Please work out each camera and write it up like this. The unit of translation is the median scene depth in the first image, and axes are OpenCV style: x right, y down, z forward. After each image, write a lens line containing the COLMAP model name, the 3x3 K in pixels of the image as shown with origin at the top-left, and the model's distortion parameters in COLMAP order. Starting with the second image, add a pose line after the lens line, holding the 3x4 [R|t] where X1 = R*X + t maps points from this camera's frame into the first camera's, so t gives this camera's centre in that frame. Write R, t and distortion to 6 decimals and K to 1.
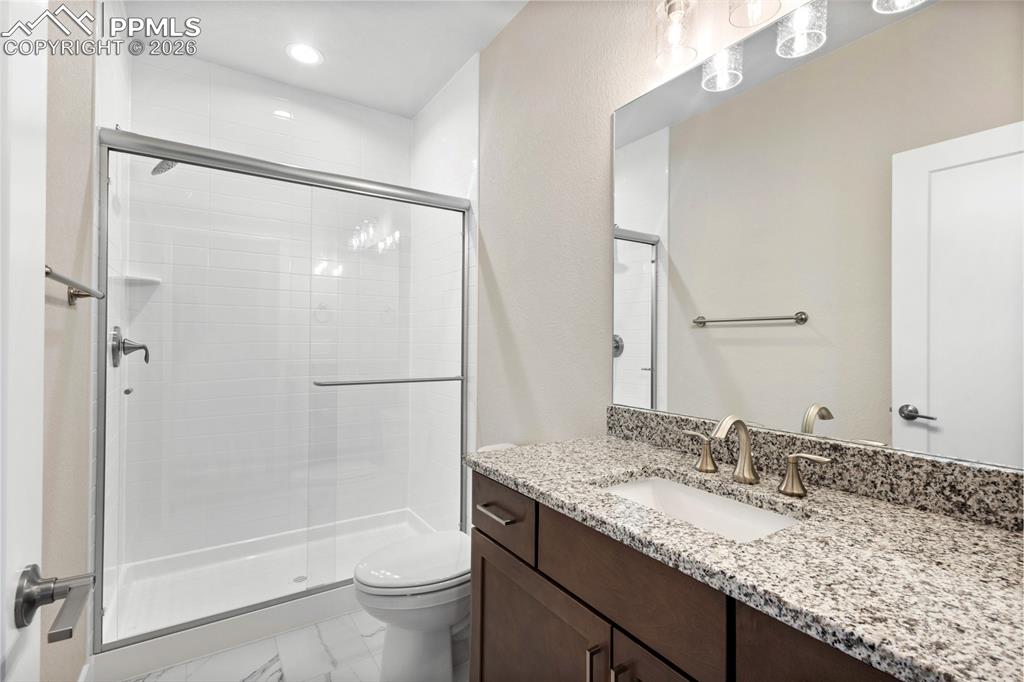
lens RADIAL K [[472.4, 0, 512.1], [0, 472.4, 340.7], [0, 0, 1]] dist [-0.002929, -0.000295]
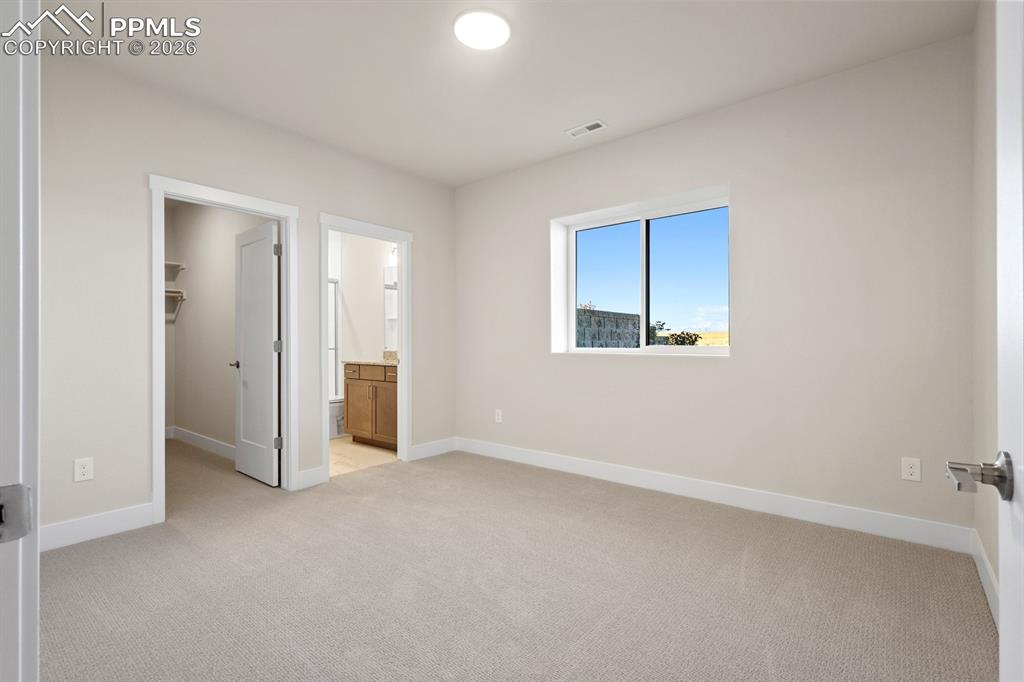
lens RADIAL K [[472.4, 0, 513.1], [0, 472.4, 340.3], [0, 0, 1]] dist [-0.002929, -0.000295]
pose [[0.954313, -0.013609, 0.298500, 0.048648], [0.012090, 0.999903, 0.006932, 0.028253], [-0.298565, -0.003007, 0.954384, -1.712238]]
